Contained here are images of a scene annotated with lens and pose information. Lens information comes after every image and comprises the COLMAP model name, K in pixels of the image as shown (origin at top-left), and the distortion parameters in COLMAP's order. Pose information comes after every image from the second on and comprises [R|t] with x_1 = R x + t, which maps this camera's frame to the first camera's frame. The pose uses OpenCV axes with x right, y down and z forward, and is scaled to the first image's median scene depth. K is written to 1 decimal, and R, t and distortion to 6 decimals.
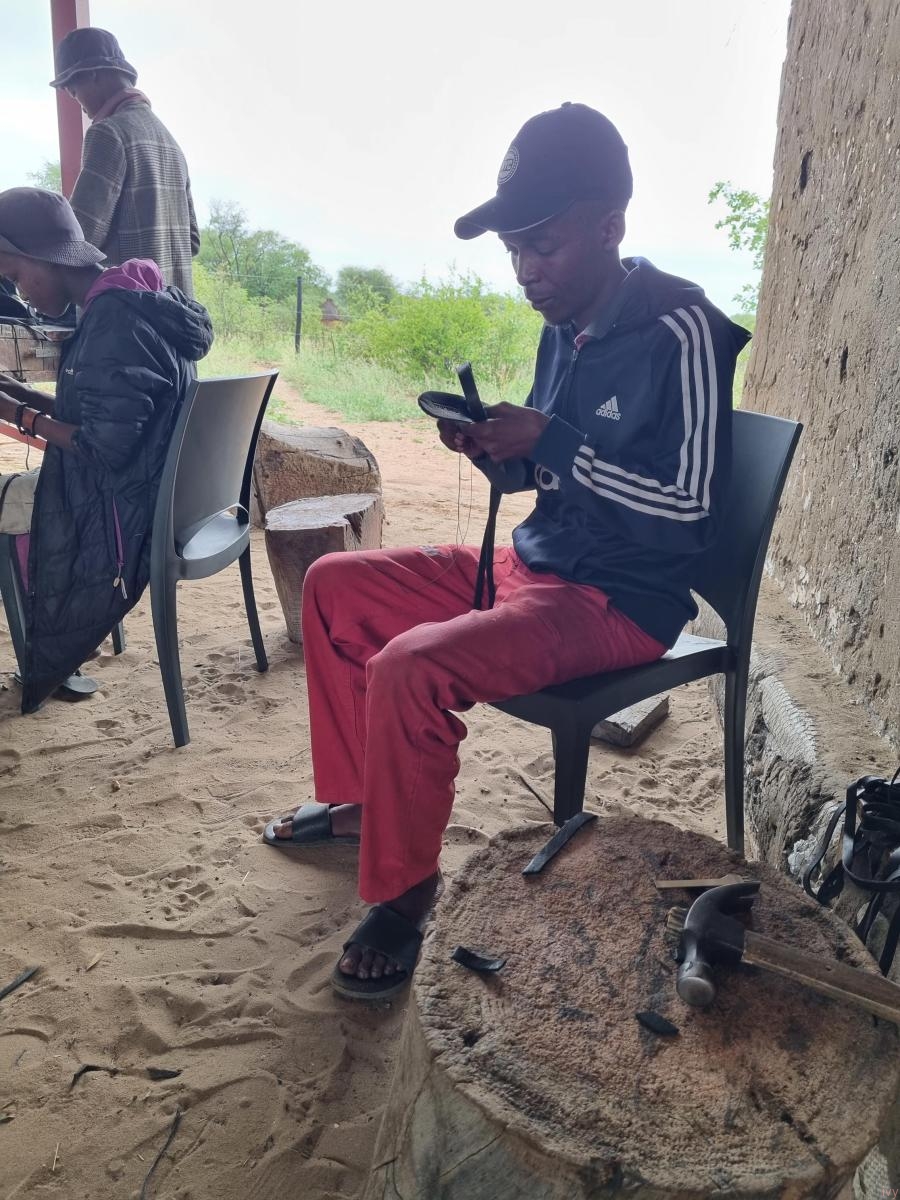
lens RADIAL K [[904.5, 0, 449.9], [0, 904.5, 598.6], [0, 0, 1]] dist [0.053277, -0.004719]
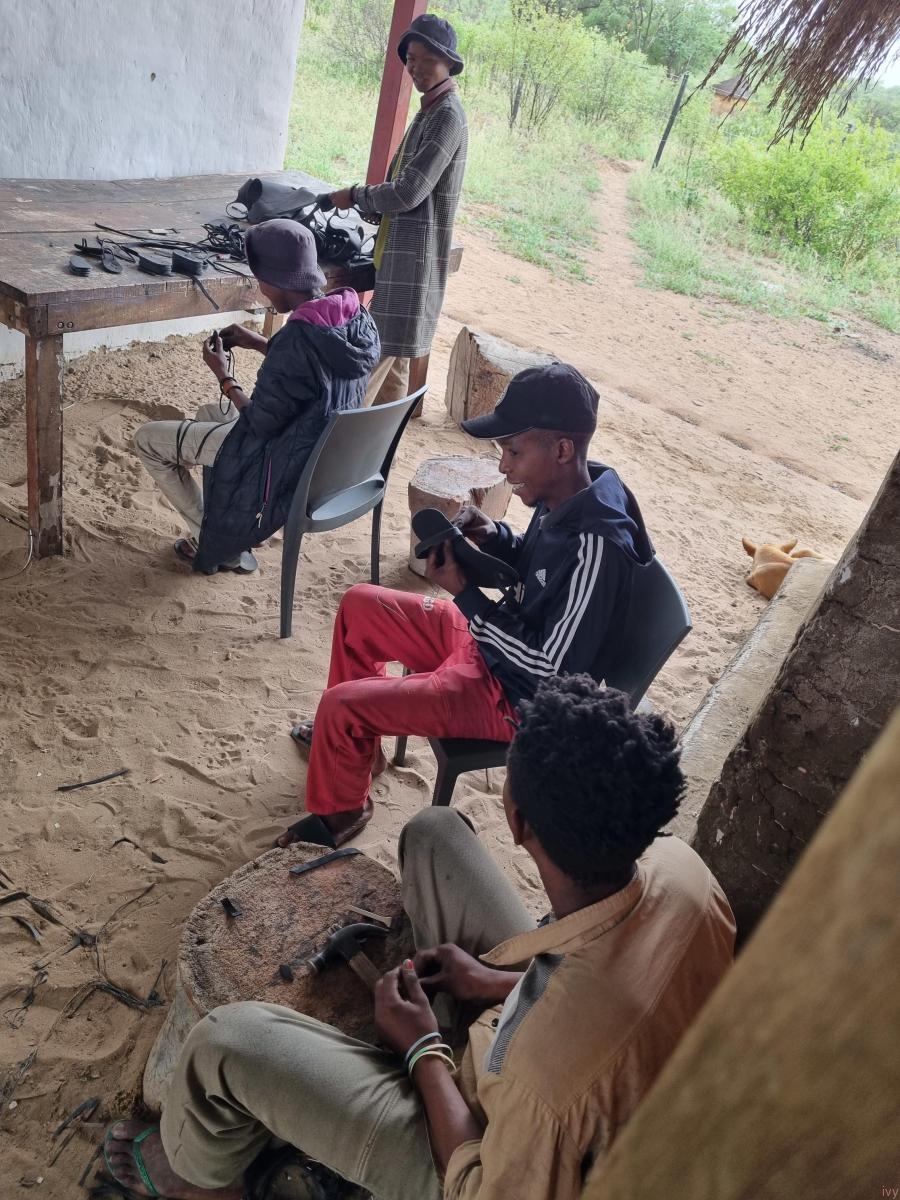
lens RADIAL K [[904.5, 0, 449.4], [0, 904.5, 601.3], [0, 0, 1]] dist [0.053277, -0.004719]
pose [[0.902867, 0.346866, -0.253996, 0.407468], [-0.278678, 0.922060, 0.268595, -0.498588], [0.327367, -0.171722, 0.929162, -0.337006]]
